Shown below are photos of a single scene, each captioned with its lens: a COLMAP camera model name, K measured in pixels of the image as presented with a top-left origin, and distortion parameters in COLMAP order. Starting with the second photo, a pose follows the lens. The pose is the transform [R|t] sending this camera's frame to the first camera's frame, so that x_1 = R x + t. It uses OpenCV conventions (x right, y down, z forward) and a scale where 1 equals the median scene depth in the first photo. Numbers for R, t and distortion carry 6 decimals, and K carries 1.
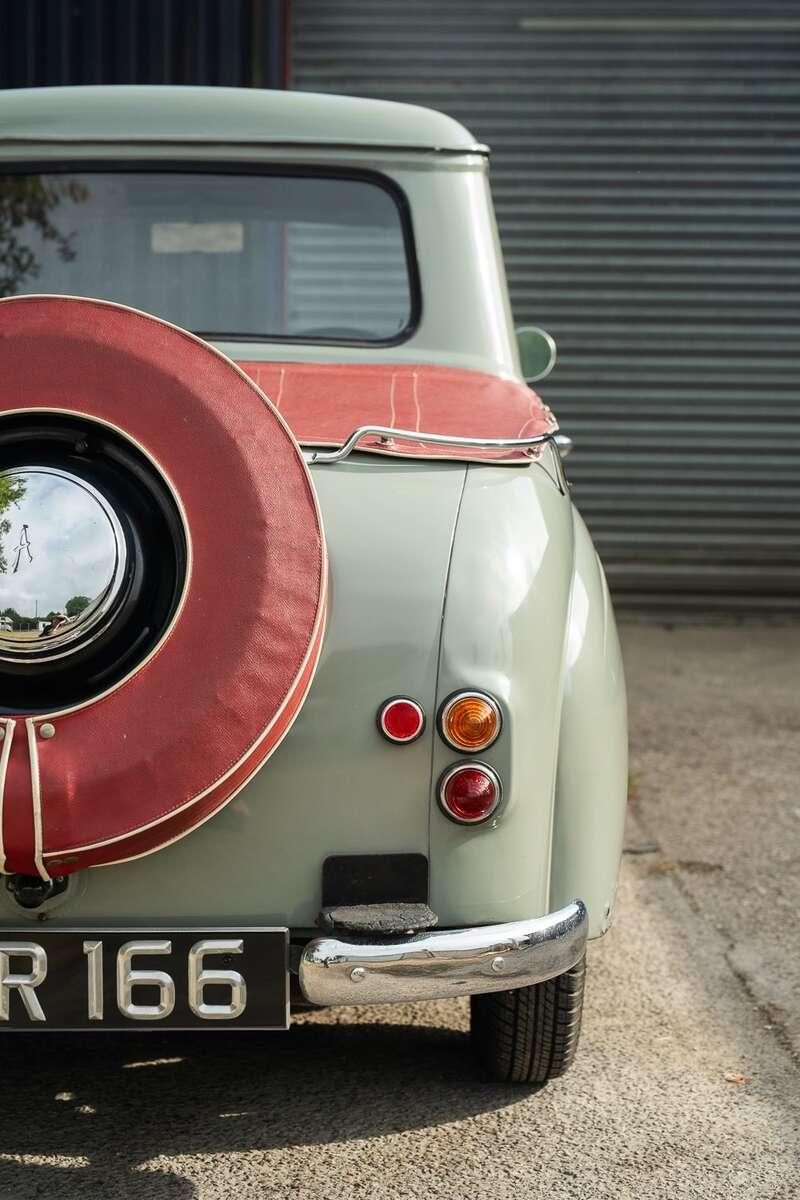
lens RADIAL K [[2298.2, 0, 400.6], [0, 2298.2, 631.3], [0, 0, 1]] dist [-0.064835, -0.108399]
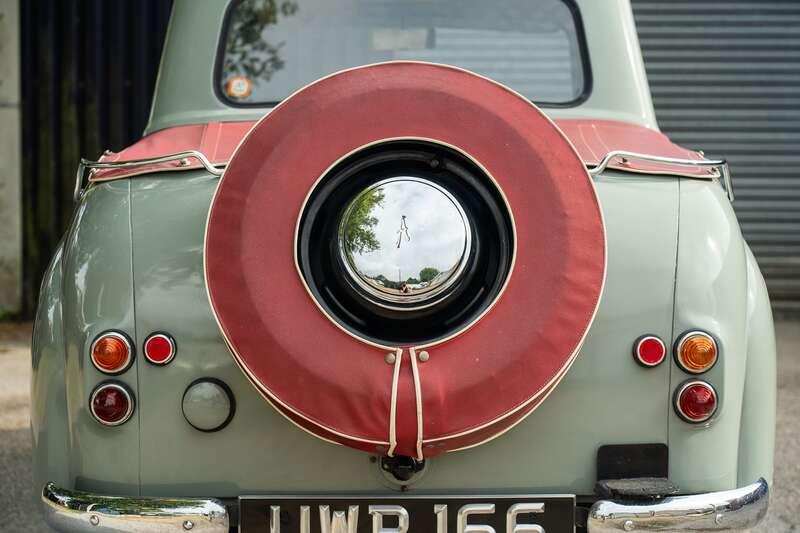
lens RADIAL K [[1614.3, 0, 402.2], [0, 1614.3, 267.5], [0, 0, 1]] dist [-0.023512, 0.014495]
pose [[0.999846, -0.006433, -0.016319, -0.140322], [0.005746, 0.999111, -0.041761, 0.027847], [0.016574, 0.041661, 0.998994, -0.023986]]
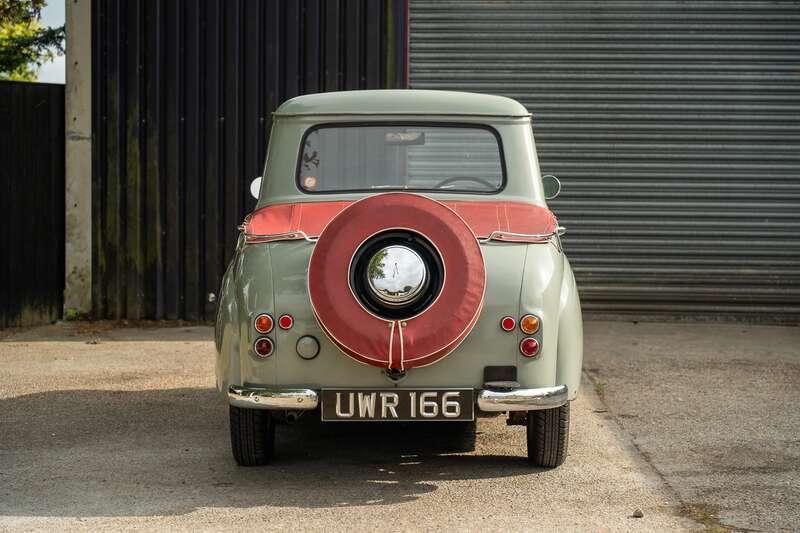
lens RADIAL K [[1783.0, 0, 429.4], [0, 1783.0, 286.5], [0, 0, 1]] dist [-0.016054, 0.035376]
pose [[0.999898, -0.003046, -0.013989, -0.075060], [0.002597, 0.999484, -0.032026, 0.066472], [0.014080, 0.031986, 0.999389, -1.496102]]
